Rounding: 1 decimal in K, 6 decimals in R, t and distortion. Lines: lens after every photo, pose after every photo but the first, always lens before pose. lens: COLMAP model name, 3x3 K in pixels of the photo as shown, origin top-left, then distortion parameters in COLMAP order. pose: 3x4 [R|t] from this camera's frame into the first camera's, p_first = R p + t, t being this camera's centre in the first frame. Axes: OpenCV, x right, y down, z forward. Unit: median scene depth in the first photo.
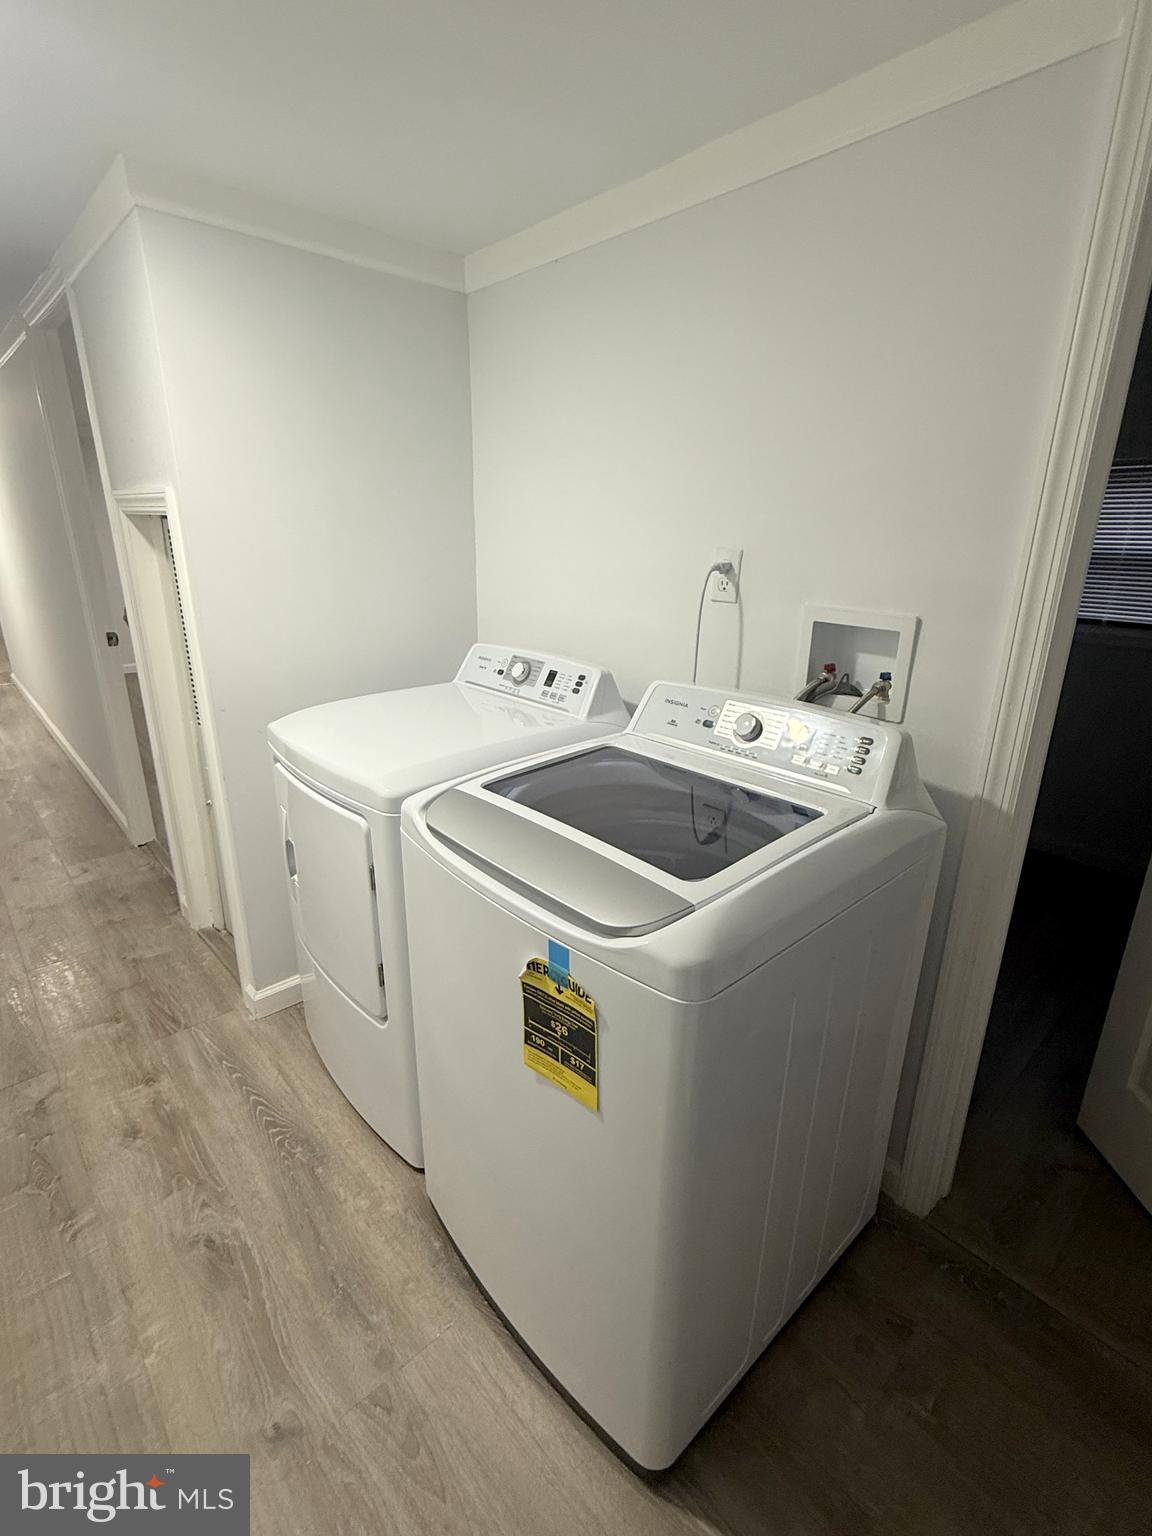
lens RADIAL K [[712.9, 0, 578.0], [0, 712.9, 774.0], [0, 0, 1]] dist [0.001121, -0.001109]
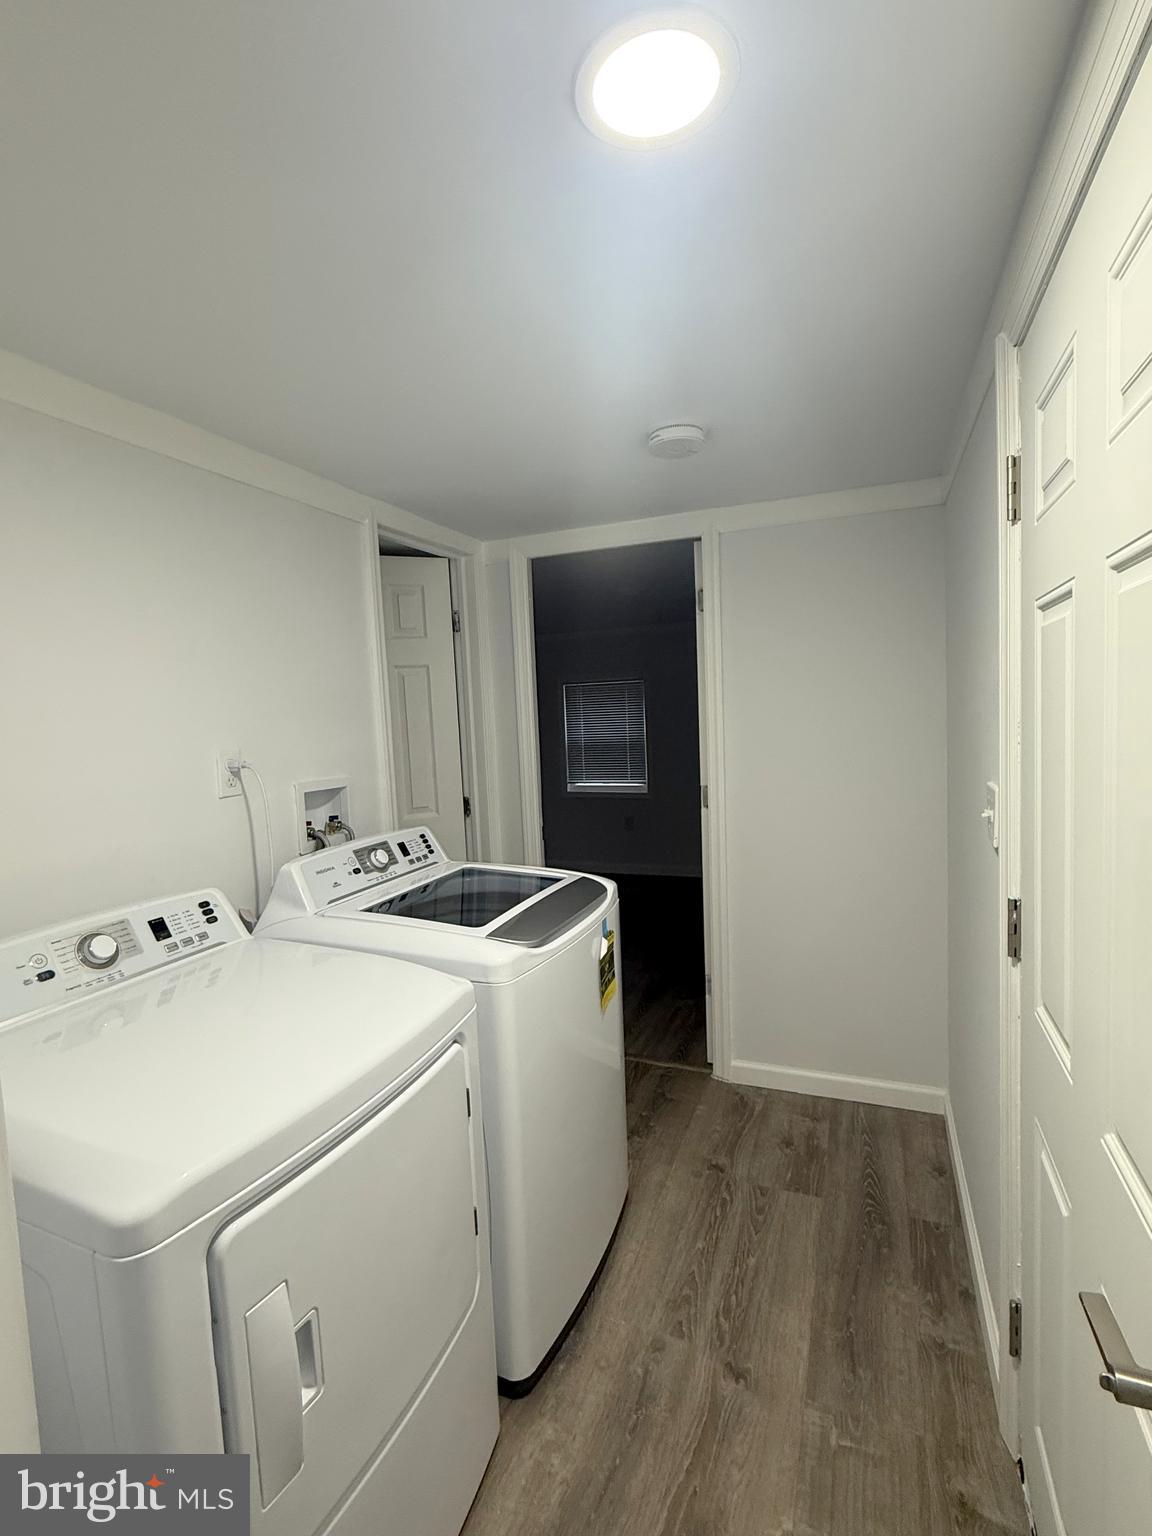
lens RADIAL K [[721.3, 0, 576.0], [0, 721.3, 768.0], [0, 0, 1]] dist [0.001276, 0.000011]
pose [[-0.432469, -0.070490, 0.898889, -1.180225], [0.322582, 0.918856, 0.227254, -0.420420], [-0.841969, 0.388246, -0.374638, 1.104323]]
